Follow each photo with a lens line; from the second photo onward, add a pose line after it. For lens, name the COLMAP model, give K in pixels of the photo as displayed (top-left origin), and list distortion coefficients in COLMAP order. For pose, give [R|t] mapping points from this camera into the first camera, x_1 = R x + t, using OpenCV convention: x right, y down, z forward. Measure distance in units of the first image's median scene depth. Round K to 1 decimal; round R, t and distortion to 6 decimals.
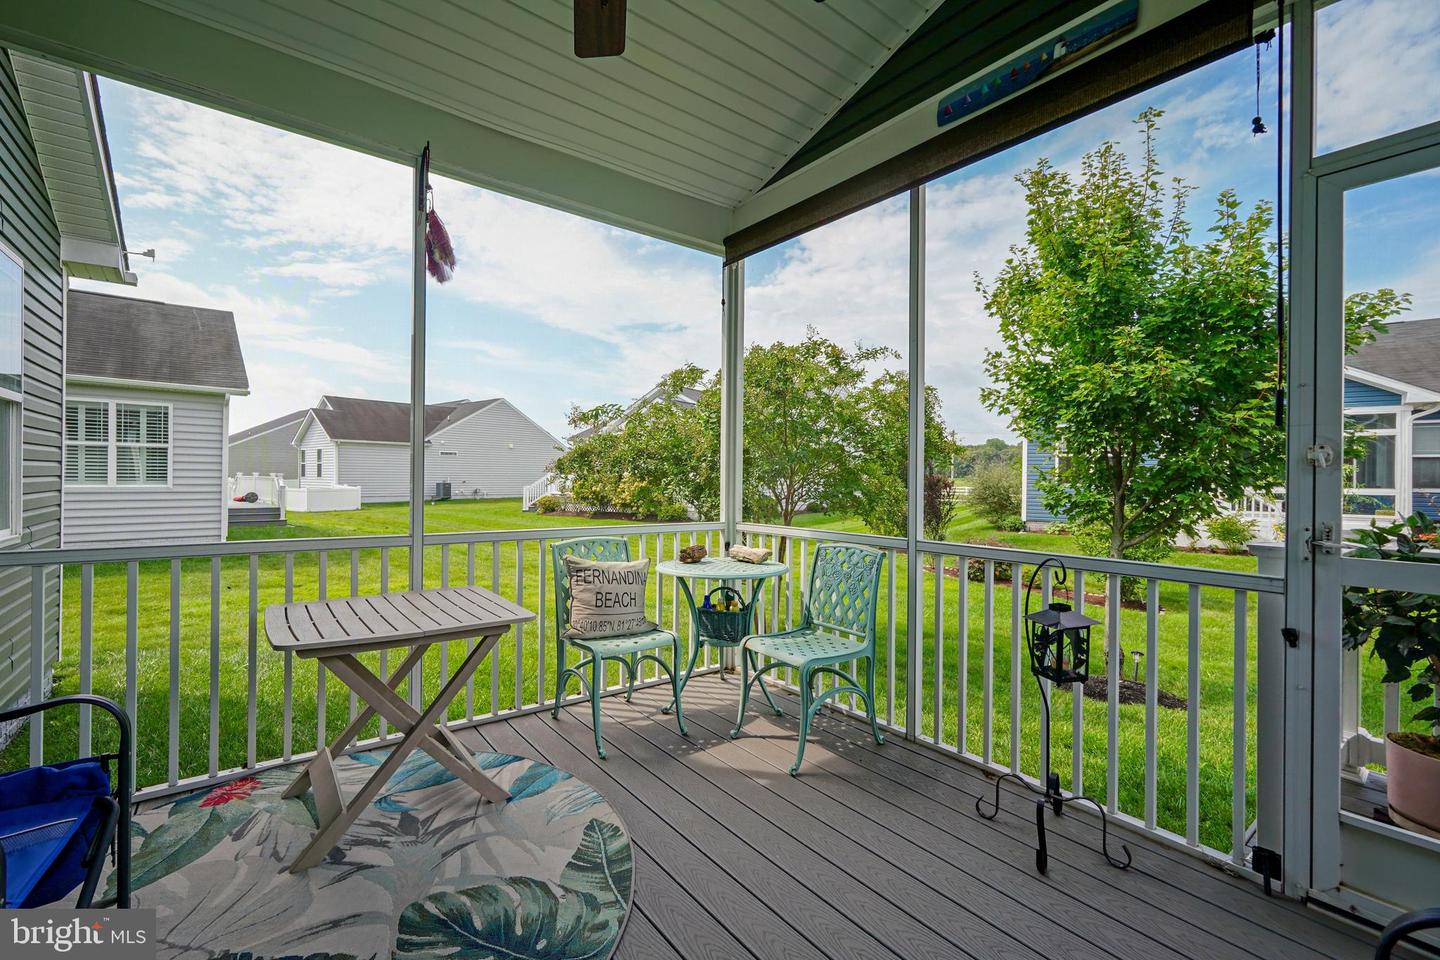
lens RADIAL K [[611.7, 0, 711.2], [0, 611.7, 476.7], [0, 0, 1]] dist [0.000546, 0.001034]
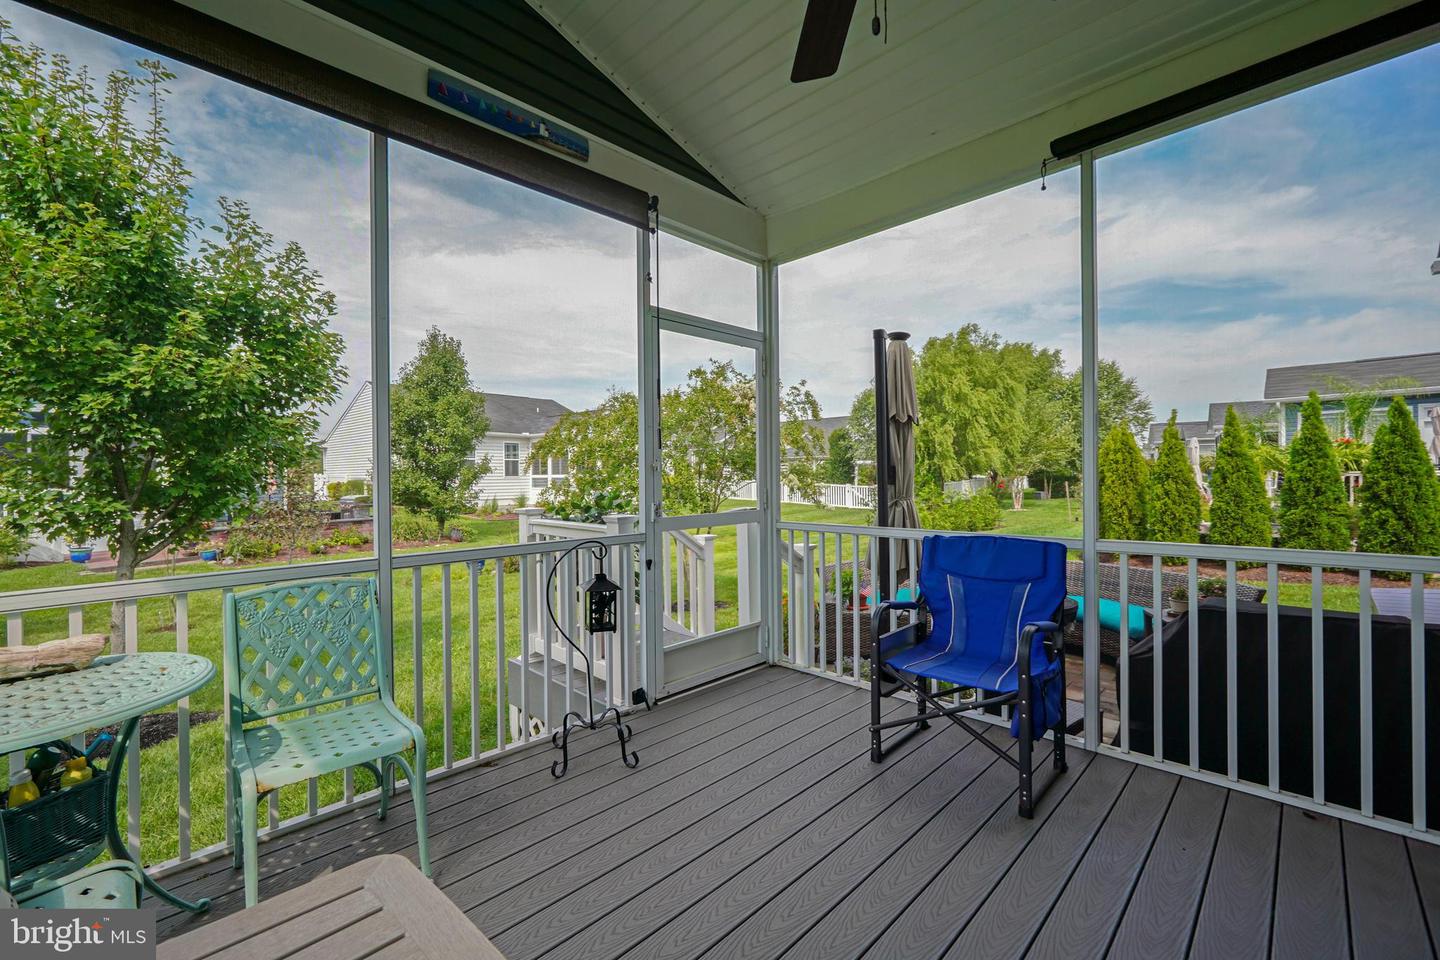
lens RADIAL K [[611.7, 0, 711.2], [0, 611.7, 476.7], [0, 0, 1]] dist [0.000546, 0.001034]
pose [[-0.133009, -0.011510, 0.991048, -0.534715], [0.009873, 0.999868, 0.012938, -0.012376], [-0.991066, 0.011506, -0.132878, 0.642945]]
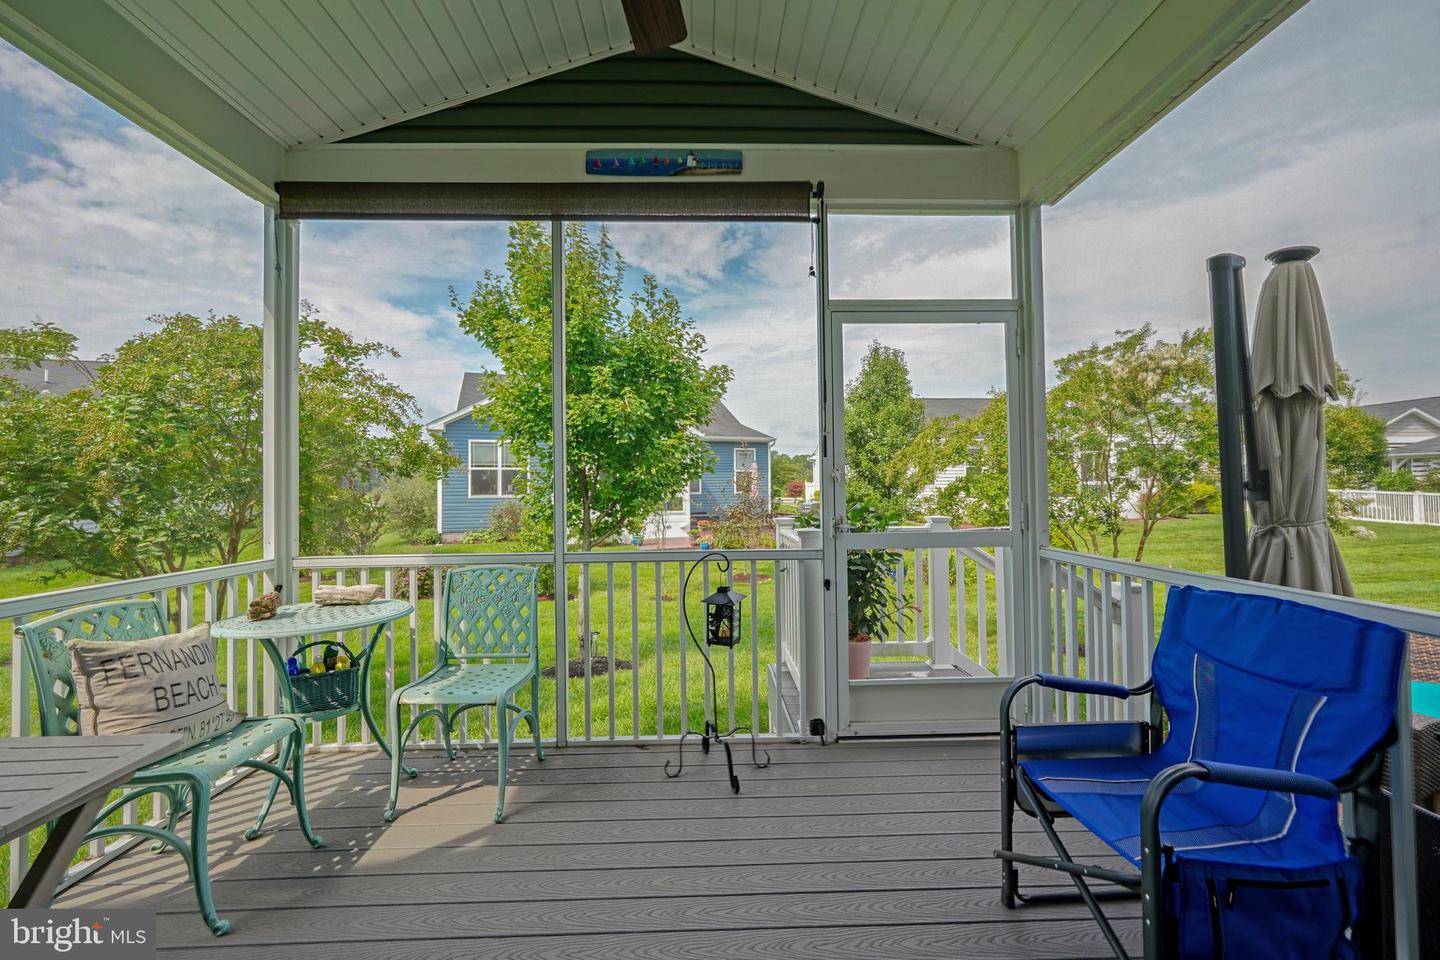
lens RADIAL K [[626.5, 0, 713.8], [0, 626.5, 475.9], [0, 0, 1]] dist [-0.000698, 0.000412]
pose [[0.586442, -0.001617, 0.809989, -0.367769], [0.018550, 0.999763, -0.011434, -0.010839], [-0.809779, 0.021731, 0.586333, 0.151447]]
